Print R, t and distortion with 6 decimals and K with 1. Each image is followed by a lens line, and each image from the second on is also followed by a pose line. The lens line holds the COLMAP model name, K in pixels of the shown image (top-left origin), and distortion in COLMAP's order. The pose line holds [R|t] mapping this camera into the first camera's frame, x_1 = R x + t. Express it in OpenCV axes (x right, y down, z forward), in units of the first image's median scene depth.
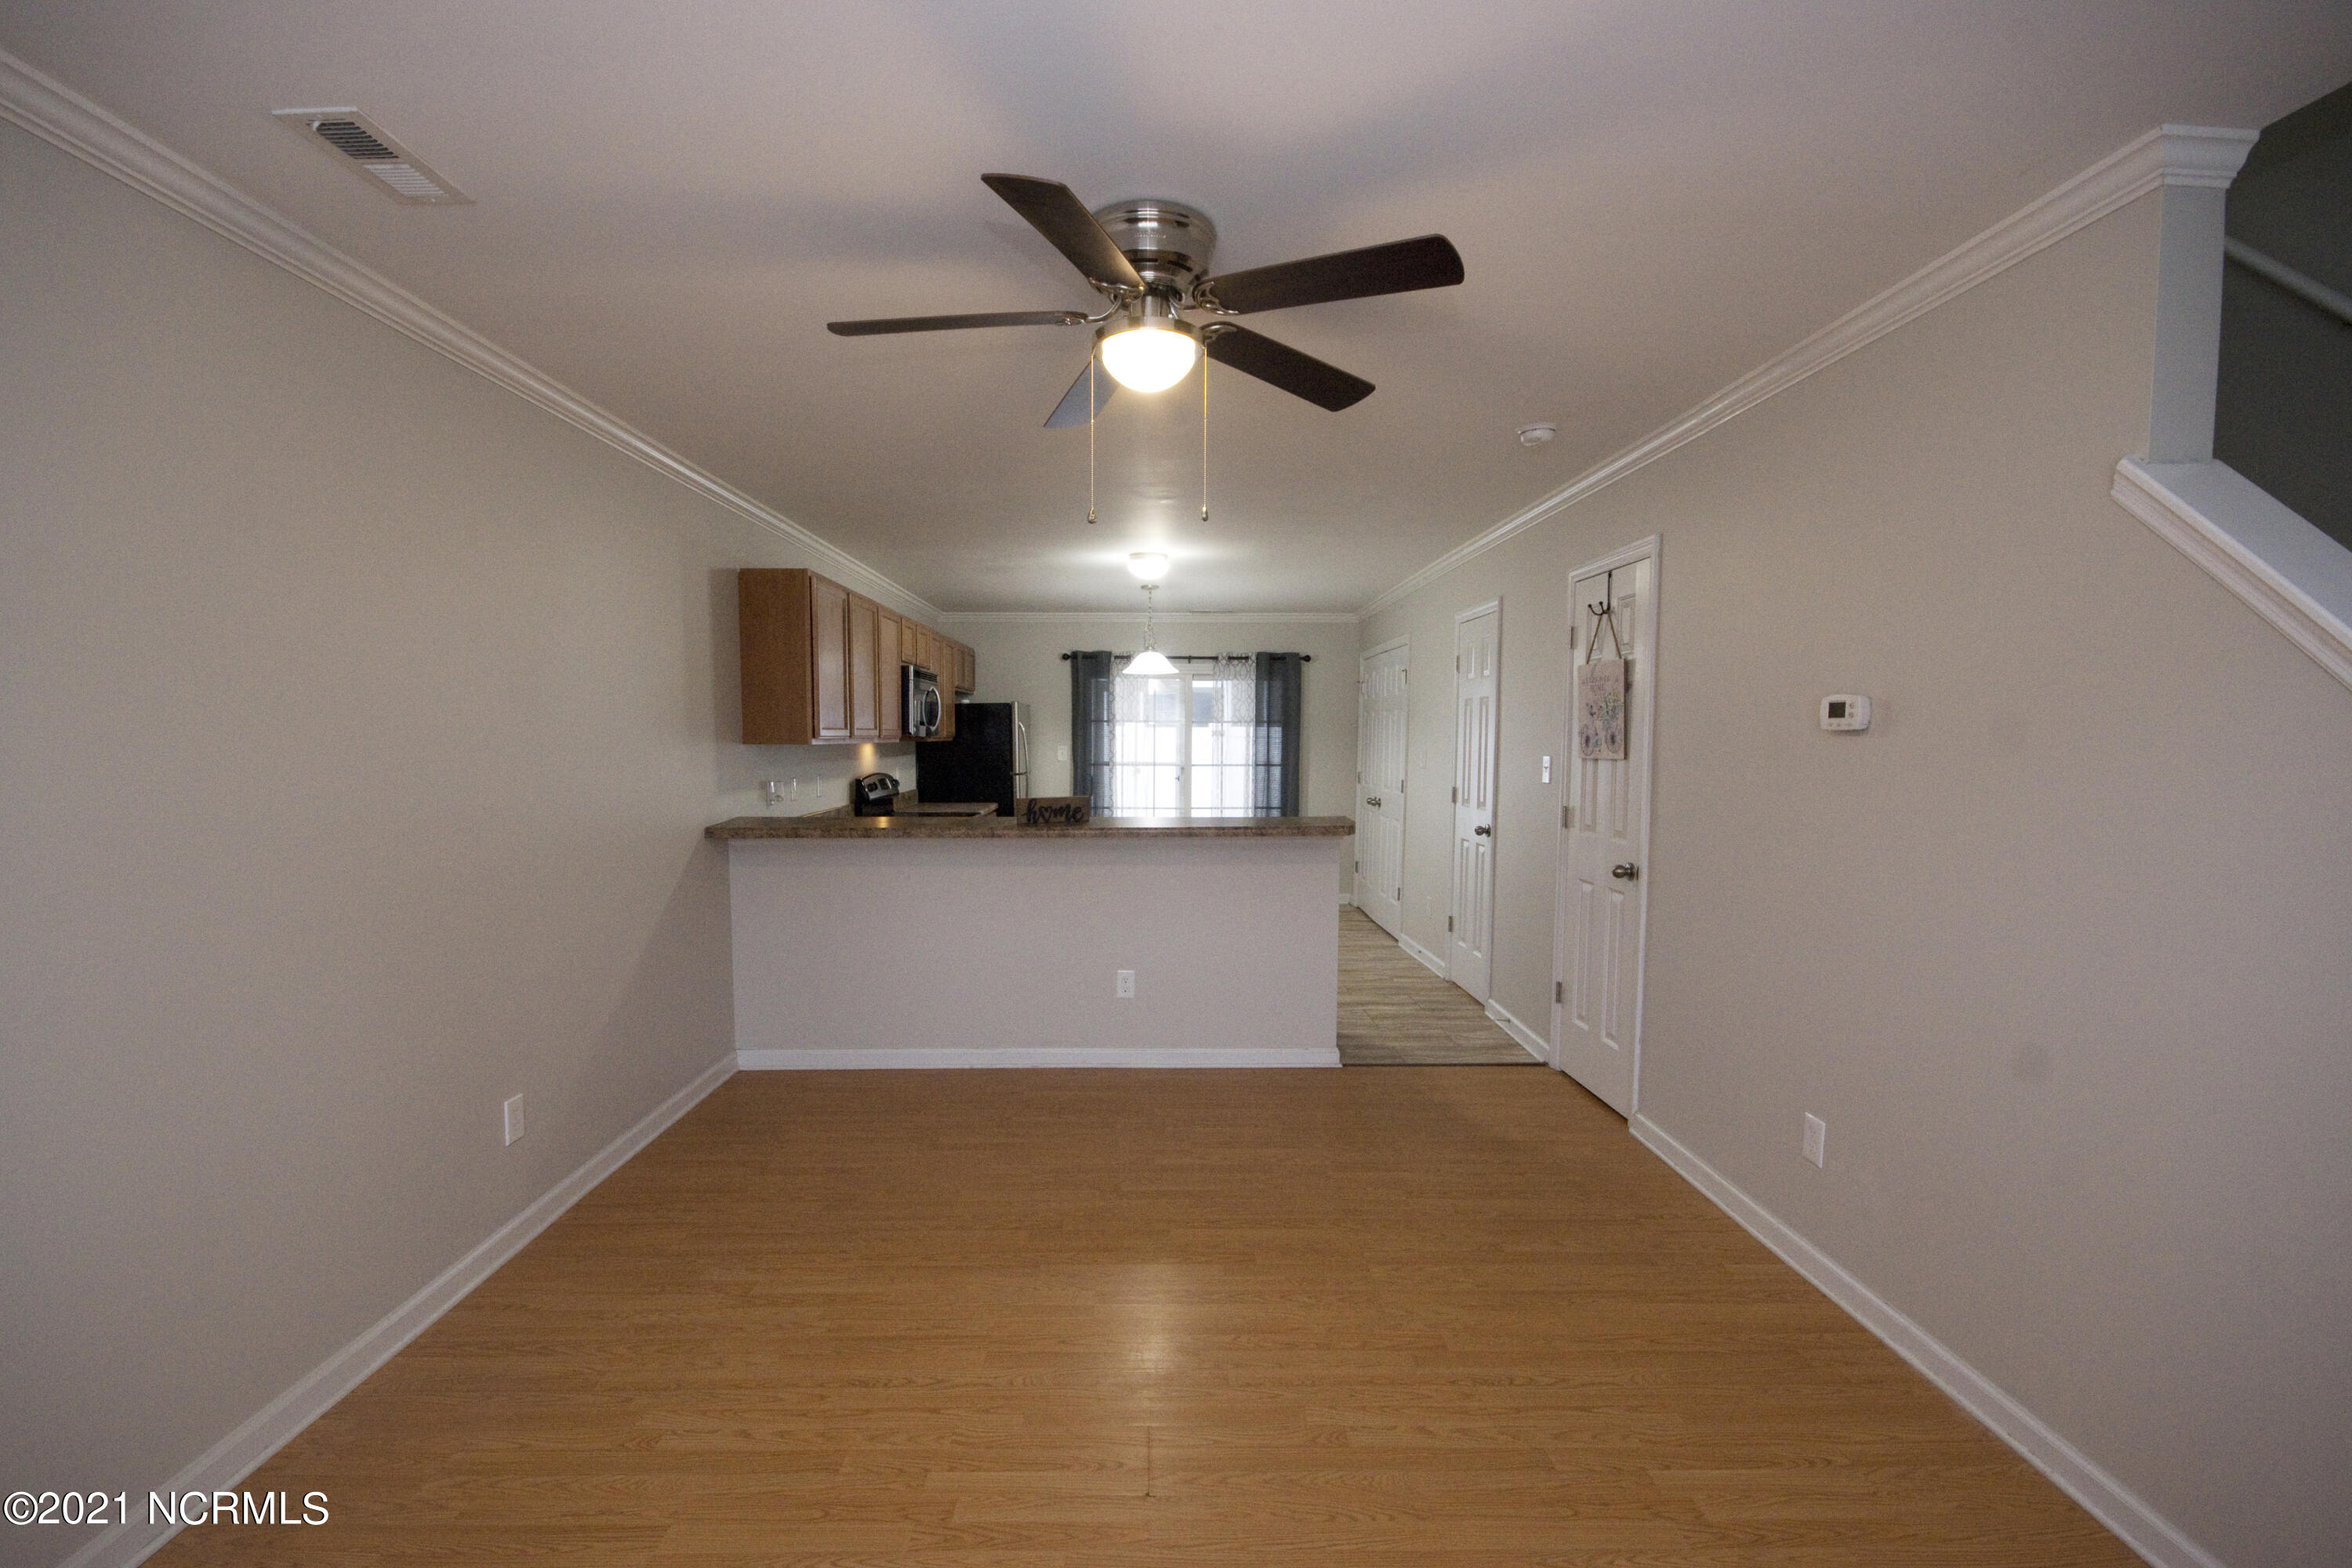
lens RADIAL K [[1029.8, 0, 1157.3], [0, 1029.8, 807.8], [0, 0, 1]] dist [-0.001544, -0.005936]
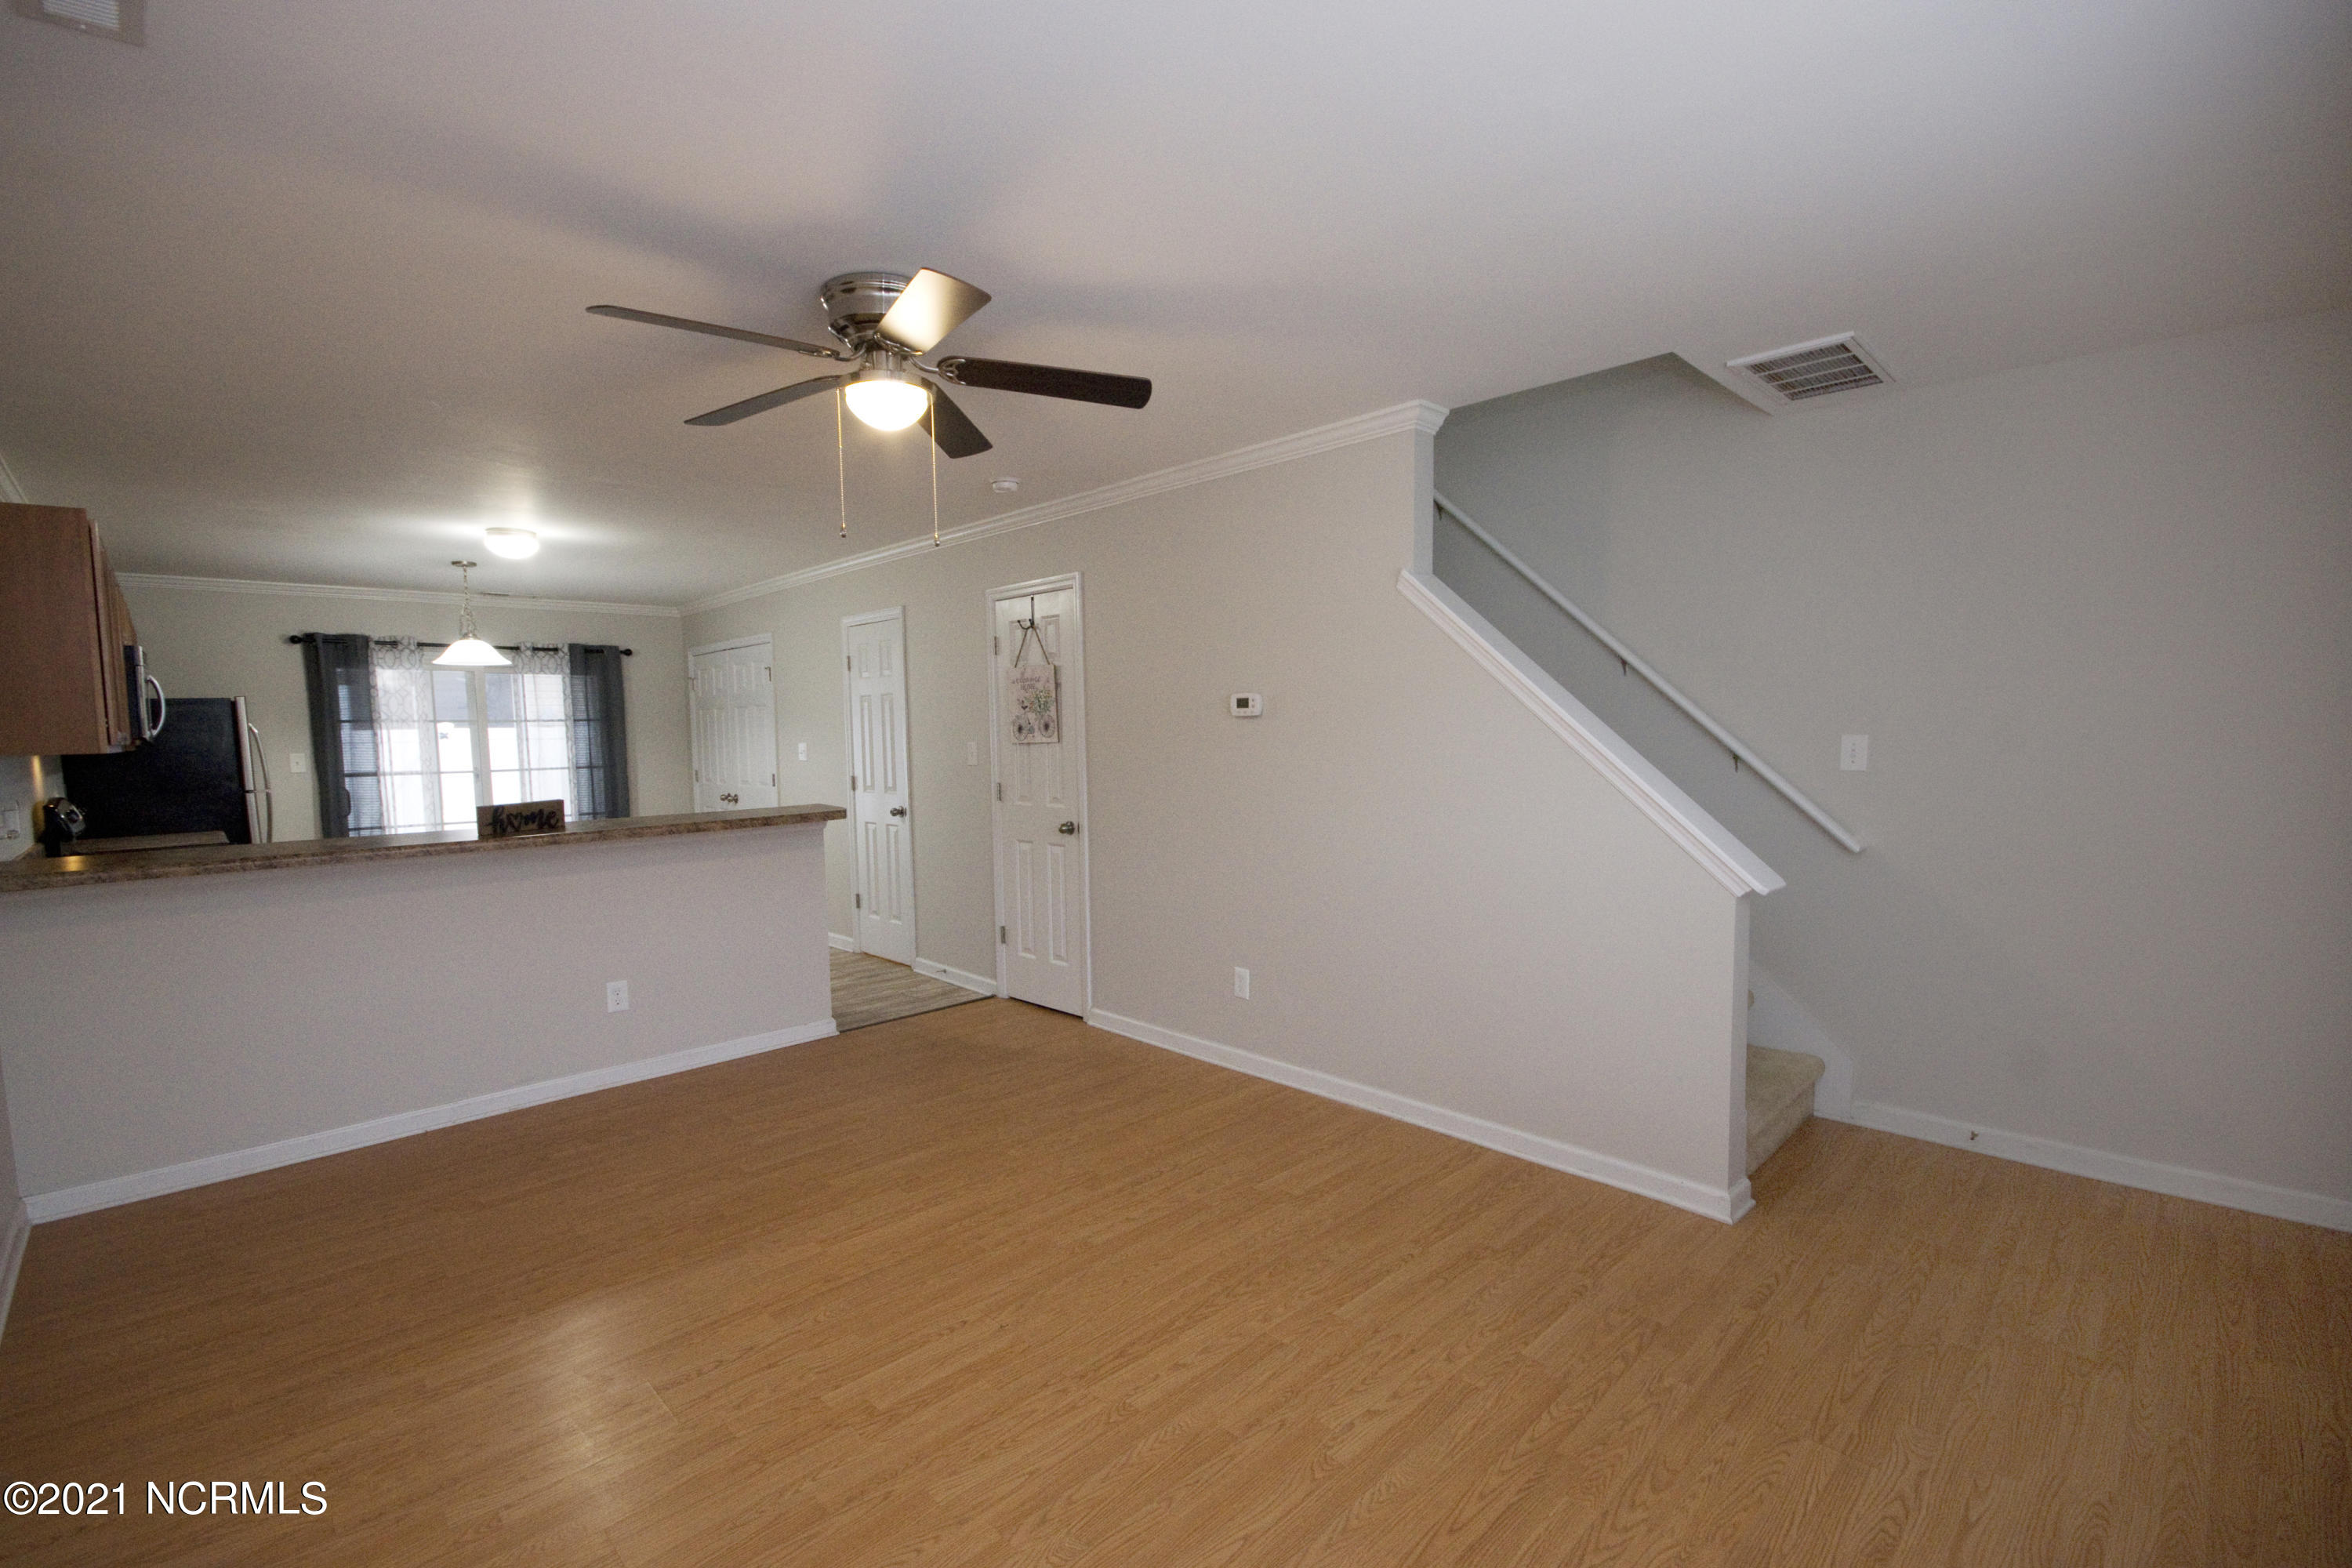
lens RADIAL K [[1029.8, 0, 1161.9], [0, 1029.8, 812.2], [0, 0, 1]] dist [-0.001544, -0.005936]
pose [[0.725672, -0.071977, 0.684265, -0.237855], [0.067808, 0.997153, 0.032979, 0.004535], [-0.684691, 0.022467, 0.728487, -0.022534]]
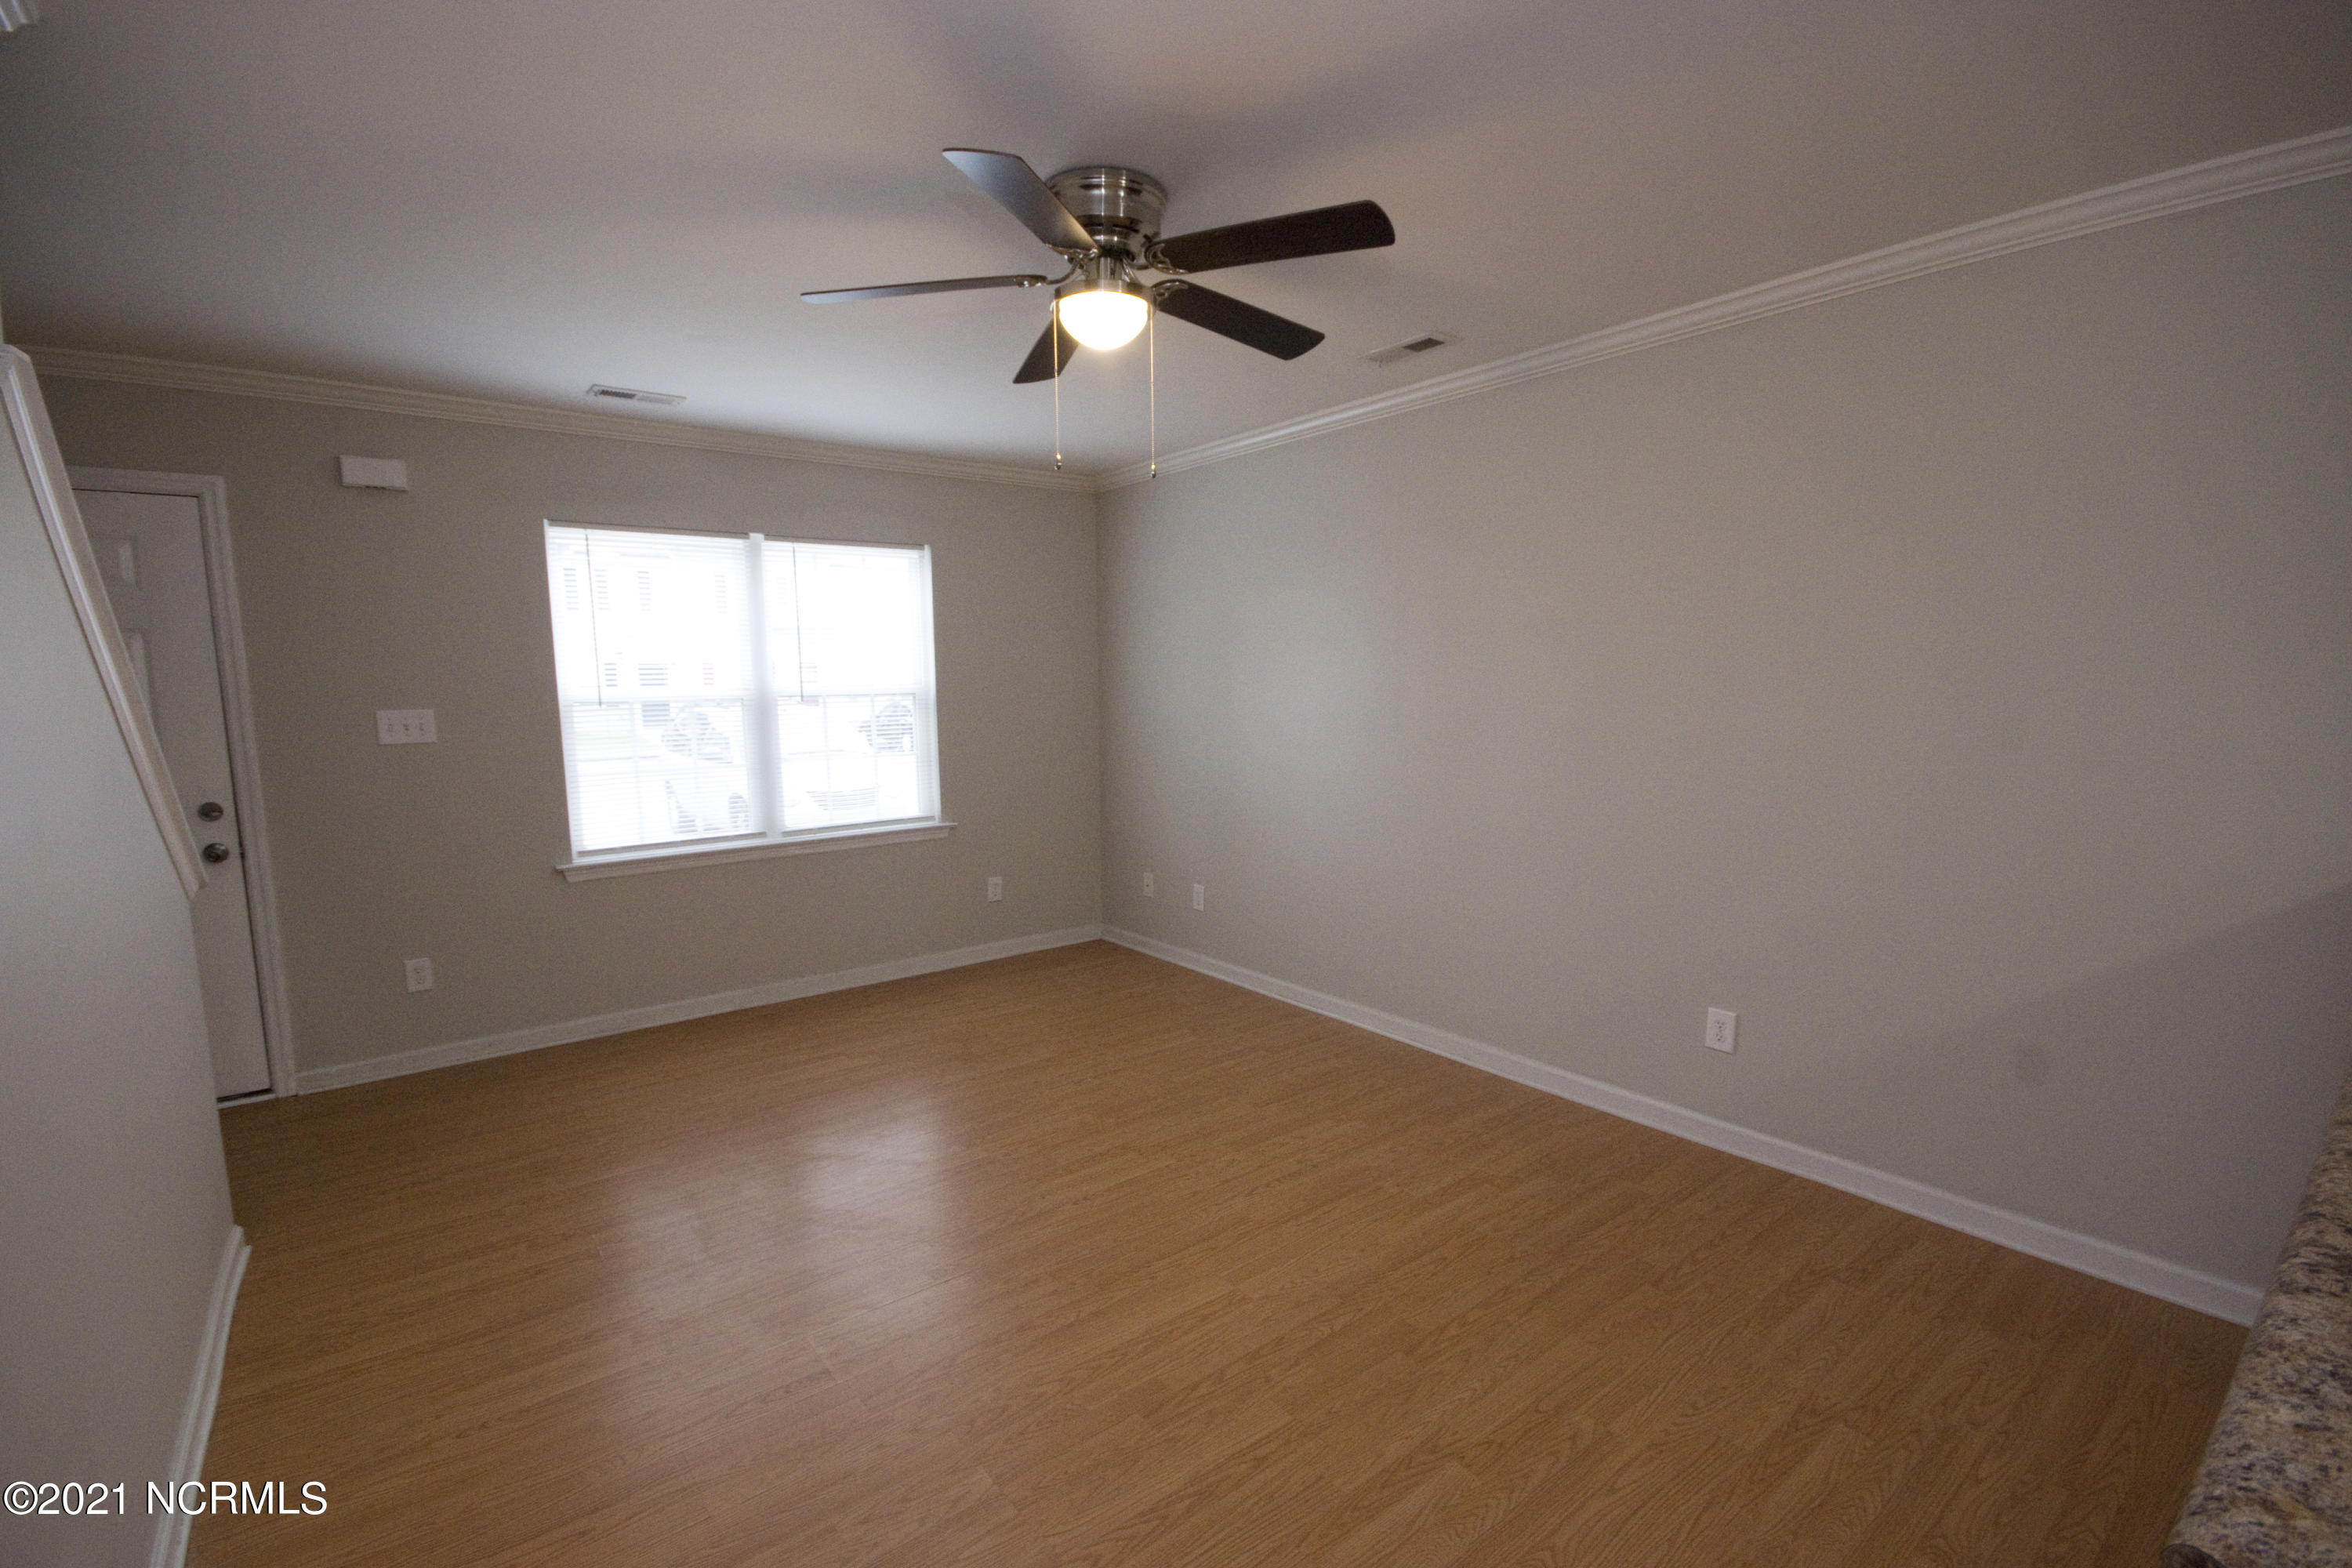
lens RADIAL K [[1029.8, 0, 1162.2], [0, 1029.8, 808.2], [0, 0, 1]] dist [-0.001544, -0.005936]
pose [[-0.802009, 0.077097, -0.592316, 0.234896], [-0.034385, 0.984031, 0.174642, -0.046723], [0.596322, 0.160431, -0.786551, 0.750264]]
